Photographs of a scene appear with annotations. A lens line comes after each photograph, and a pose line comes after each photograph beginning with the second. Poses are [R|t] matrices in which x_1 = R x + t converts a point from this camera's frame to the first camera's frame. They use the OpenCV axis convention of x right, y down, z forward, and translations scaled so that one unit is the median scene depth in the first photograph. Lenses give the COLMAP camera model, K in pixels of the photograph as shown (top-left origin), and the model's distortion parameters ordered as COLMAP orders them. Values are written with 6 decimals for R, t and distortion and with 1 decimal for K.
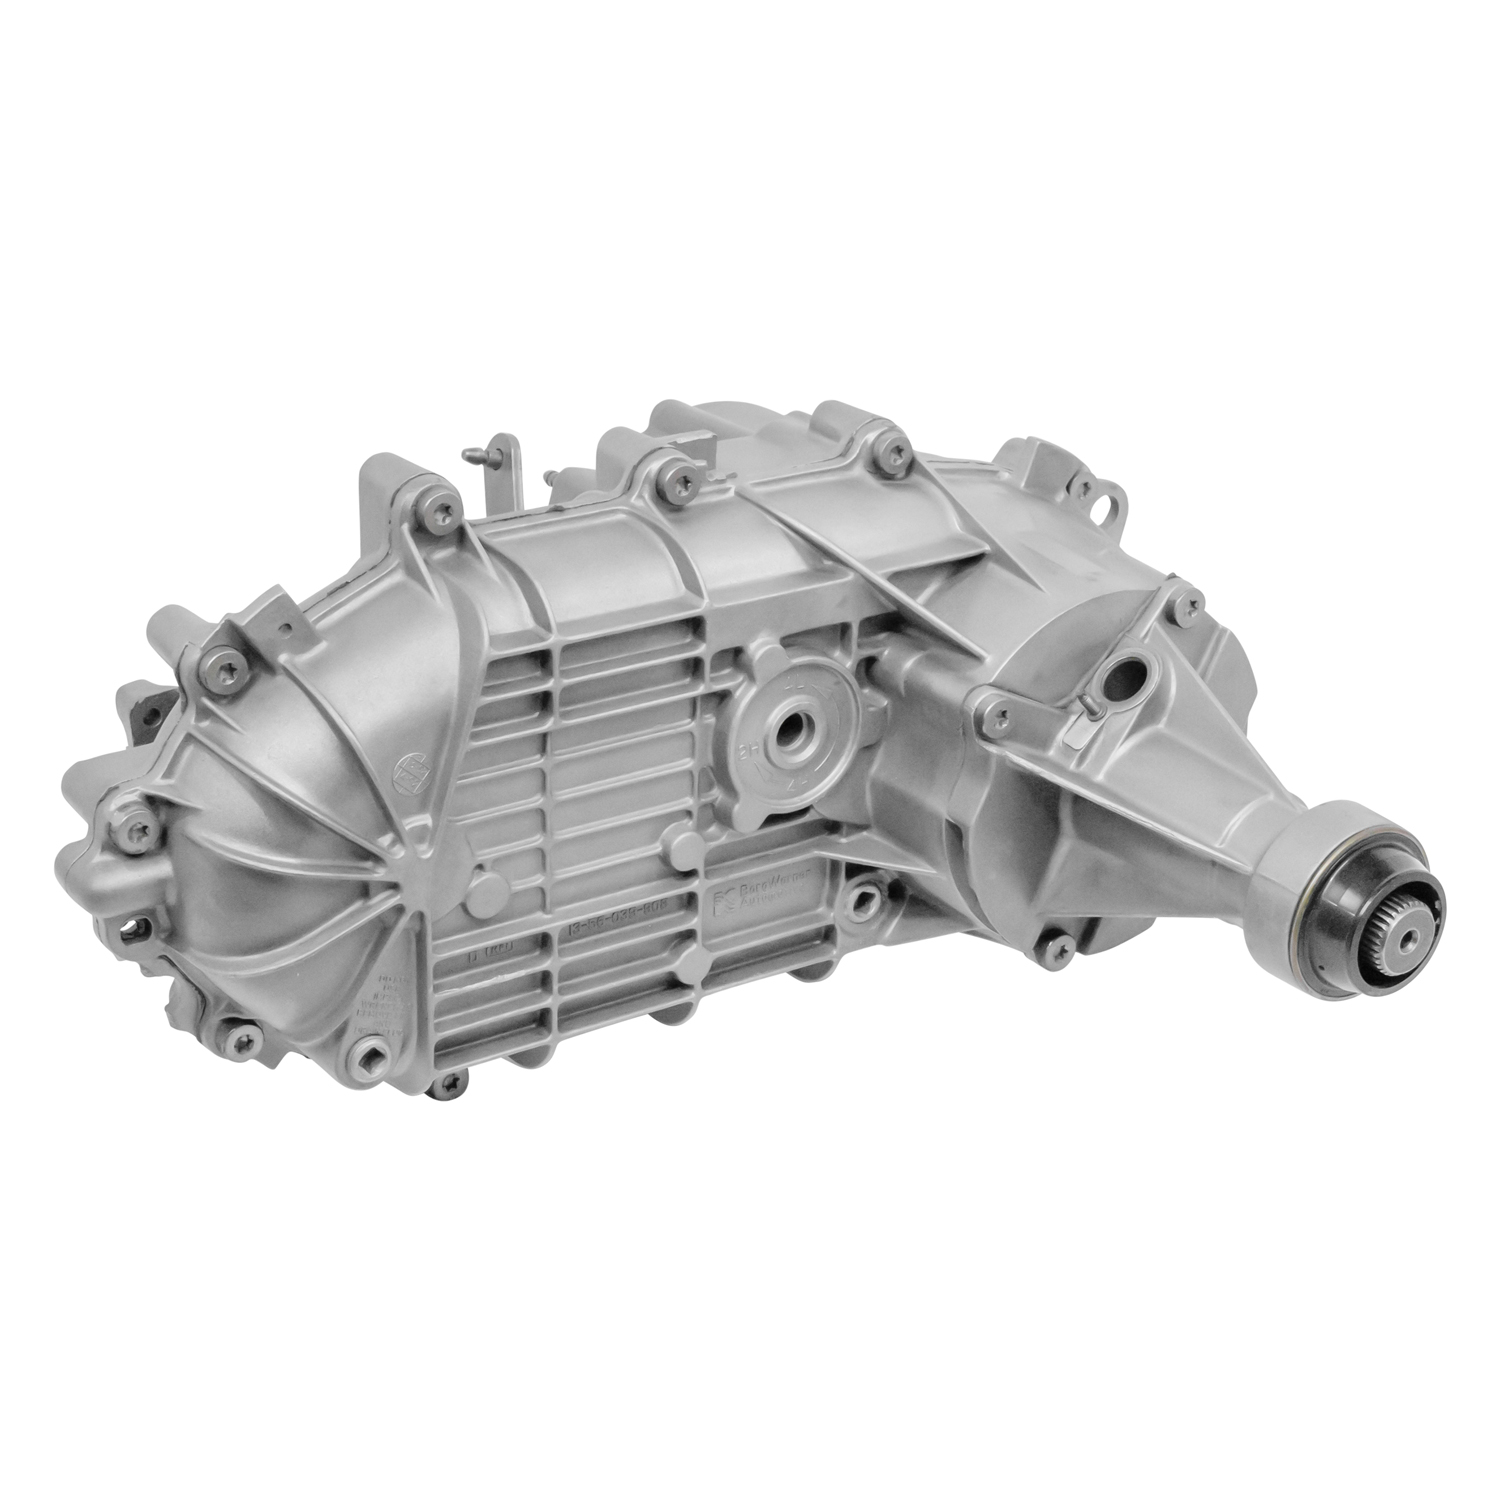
lens RADIAL K [[2902.3, 0, 753.6], [0, 2902.3, 752.0], [0, 0, 1]] dist [0.007911, 0.000000]
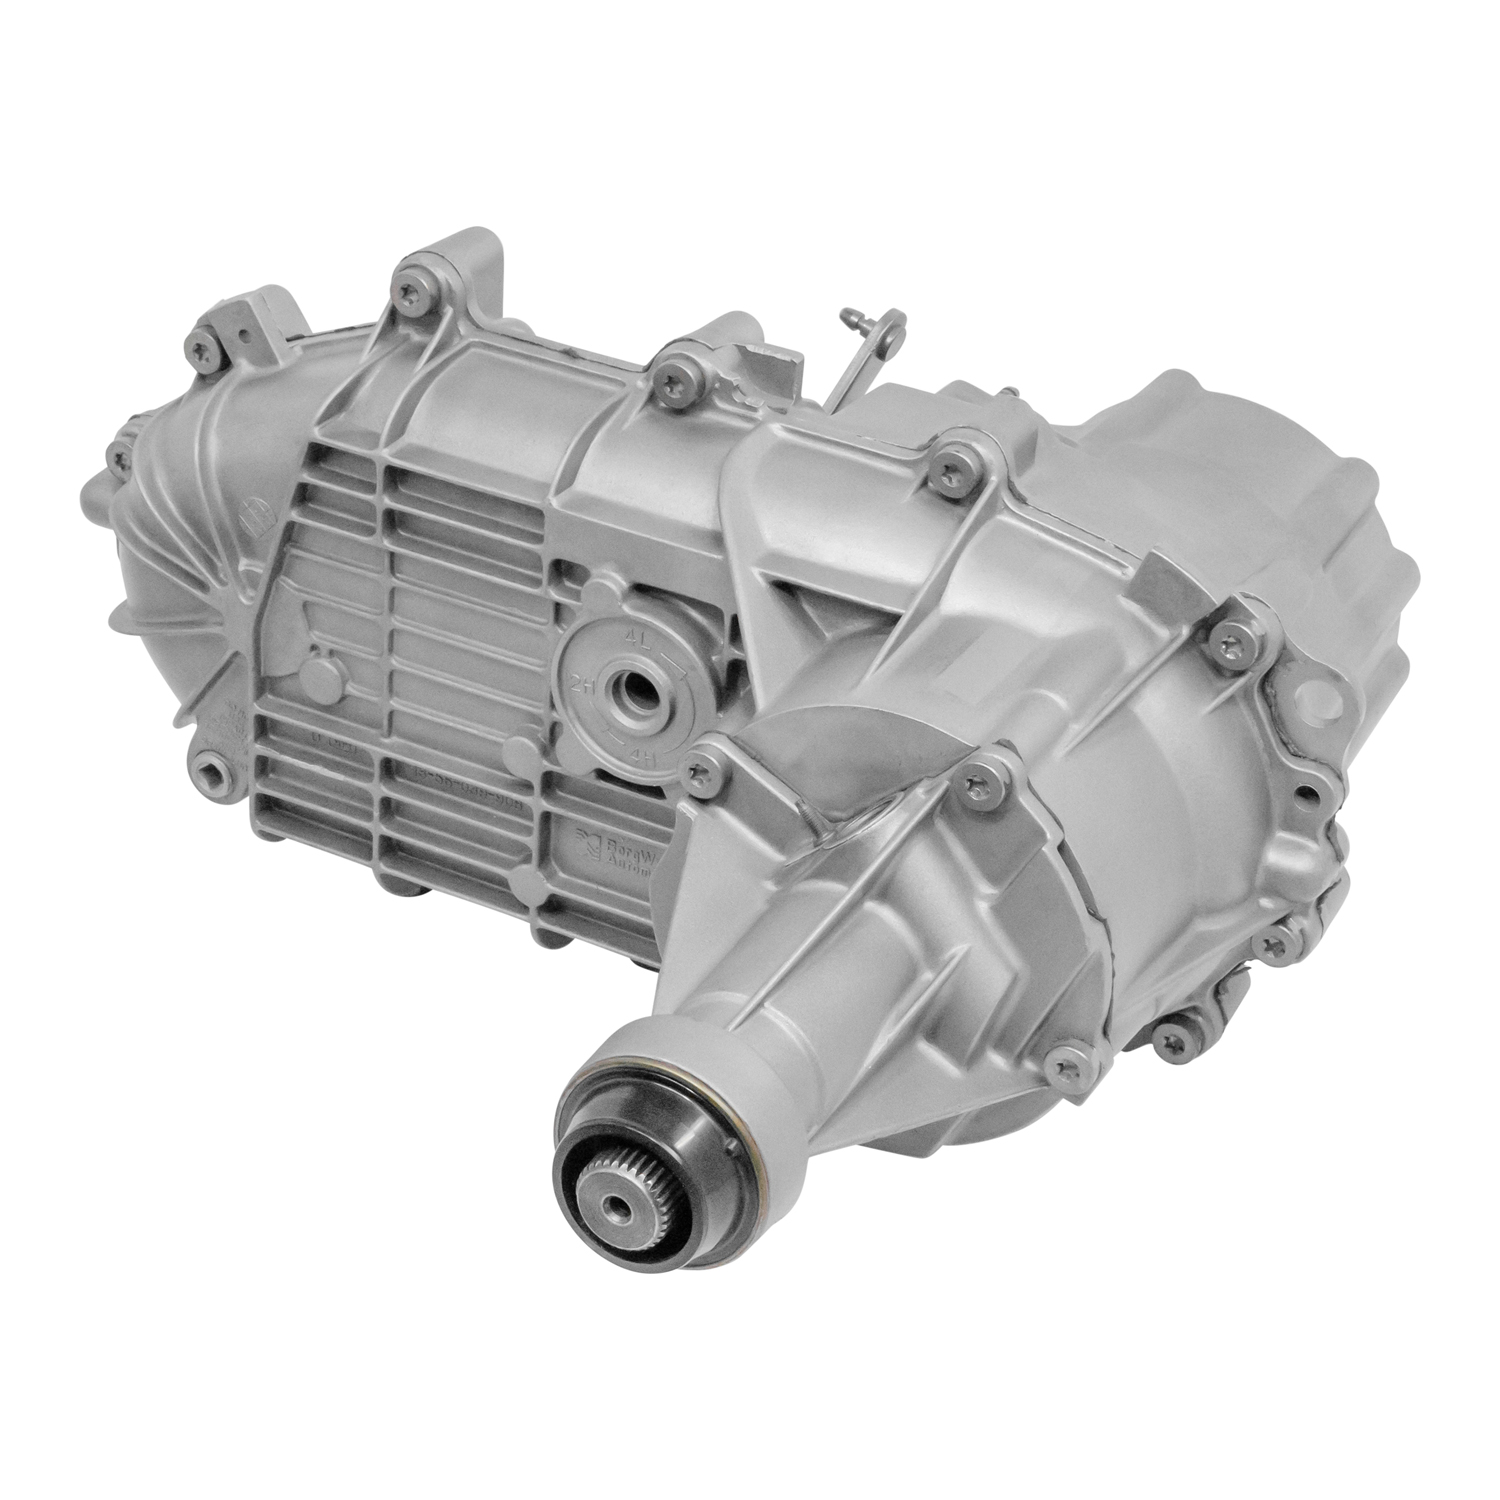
lens RADIAL K [[3504.1, 0, 752.4], [0, 3504.1, 747.9], [0, 0, 1]] dist [-0.085096, 0.000000]
pose [[0.467983, 0.442962, -0.764707, 0.856217], [-0.401962, 0.877313, 0.262199, -0.287431], [0.787031, 0.184679, 0.588622, 0.429266]]
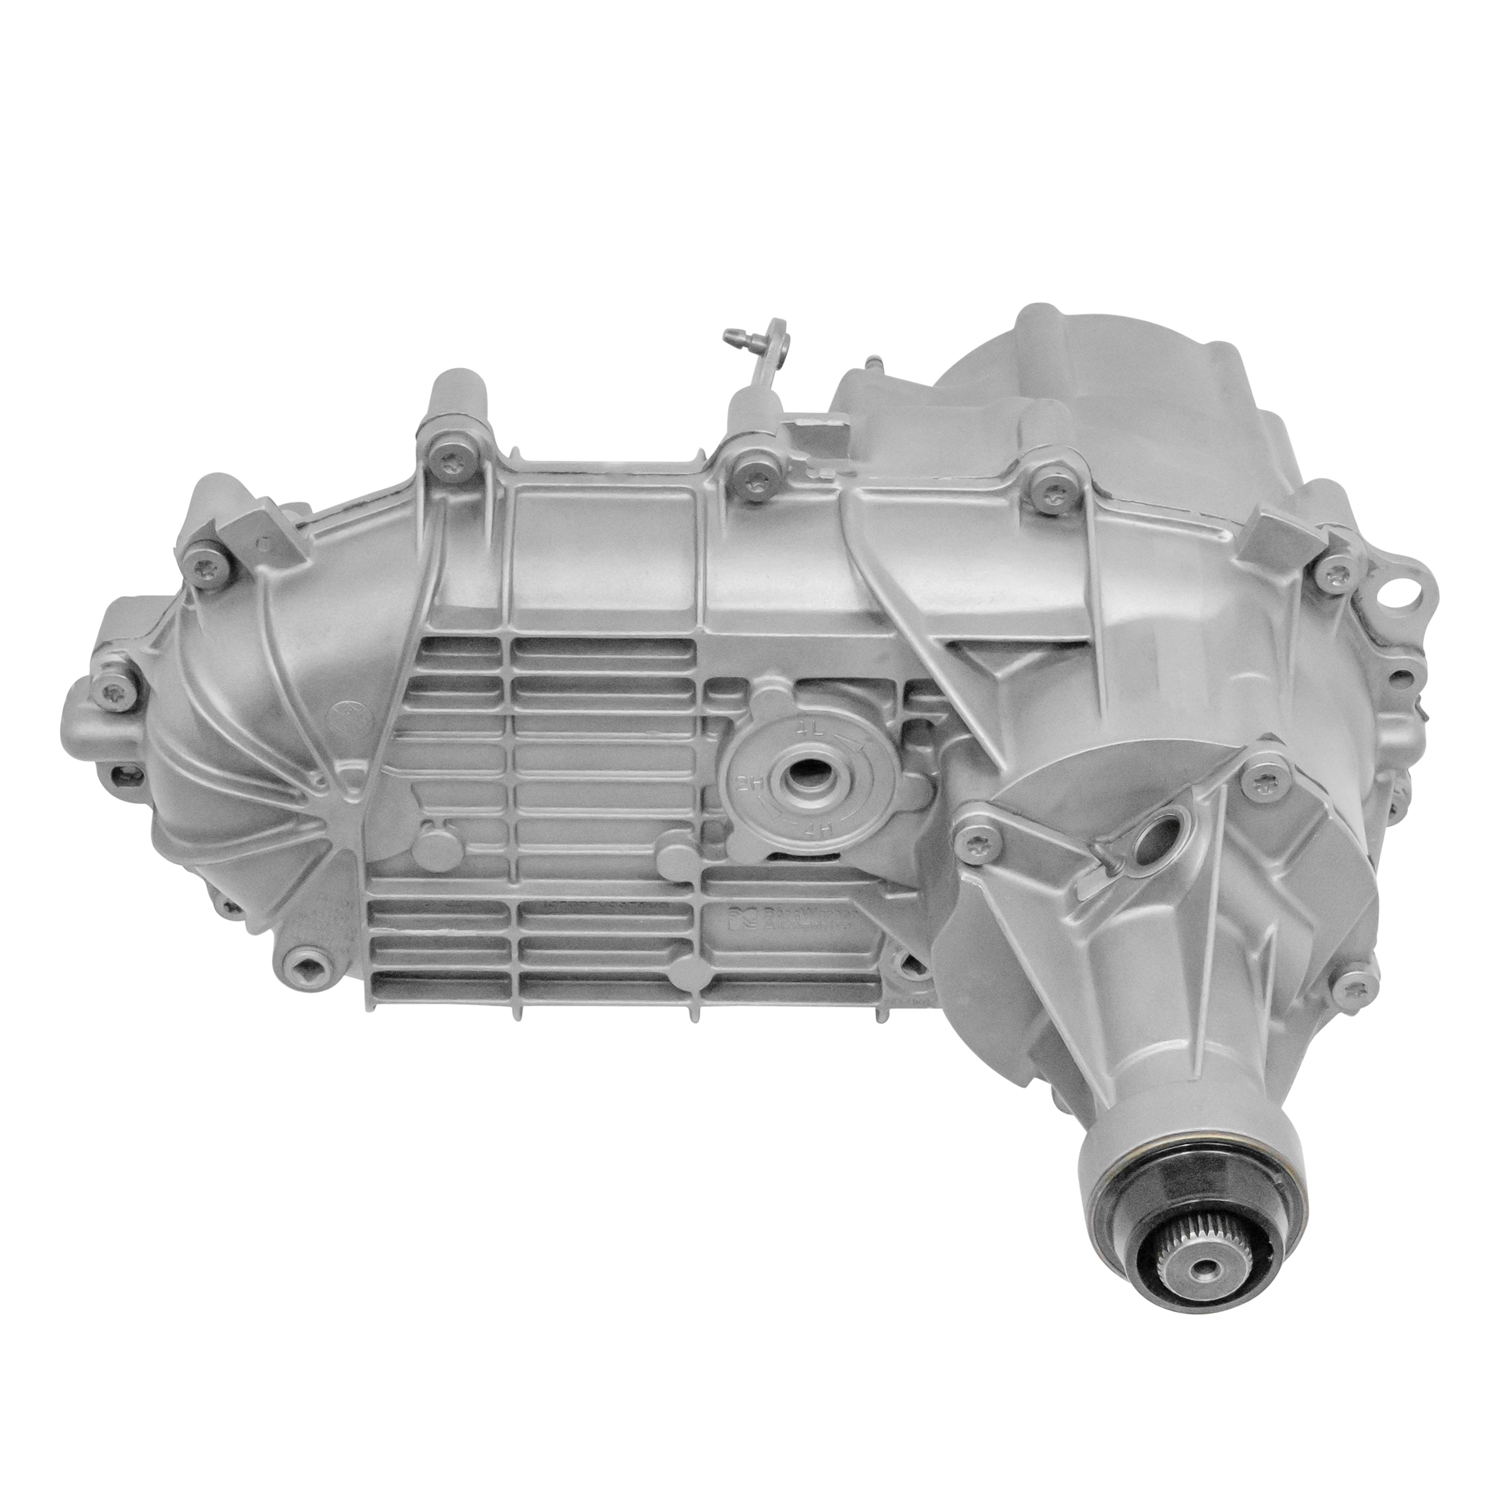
lens RADIAL K [[3649.5, 0, 746.5], [0, 3649.5, 750.2], [0, 0, 1]] dist [-0.028603, 0.000000]
pose [[0.828211, 0.316087, -0.462769, 0.532671], [-0.217764, 0.942384, 0.253952, -0.305914], [0.516377, -0.109552, 0.849325, 0.031504]]
